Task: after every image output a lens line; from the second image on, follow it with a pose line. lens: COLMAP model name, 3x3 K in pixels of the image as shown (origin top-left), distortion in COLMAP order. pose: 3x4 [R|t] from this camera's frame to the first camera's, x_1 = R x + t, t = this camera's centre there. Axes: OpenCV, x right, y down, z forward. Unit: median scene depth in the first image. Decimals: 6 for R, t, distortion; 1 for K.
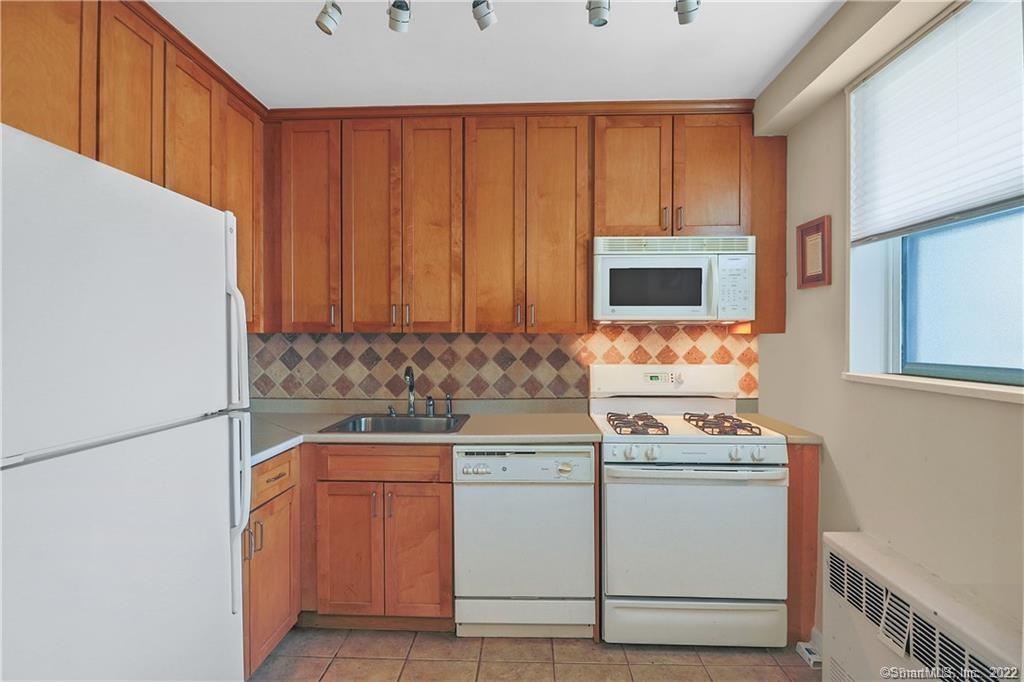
lens RADIAL K [[531.4, 0, 505.6], [0, 531.4, 340.3], [0, 0, 1]] dist [0.001728, -0.013019]
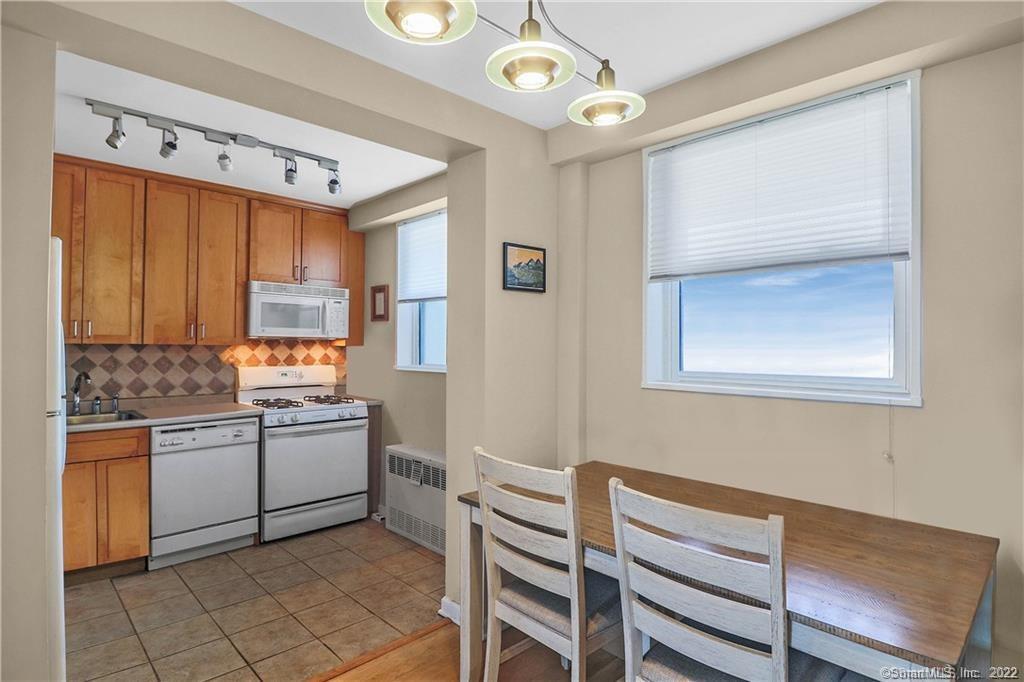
lens RADIAL K [[531.4, 0, 505.7], [0, 531.4, 335.9], [0, 0, 1]] dist [0.001728, -0.013019]
pose [[0.691666, 0.018199, 0.721988, -0.409028], [0.000503, 0.999670, -0.025681, -0.000317], [-0.722217, 0.018126, 0.691429, -0.541097]]
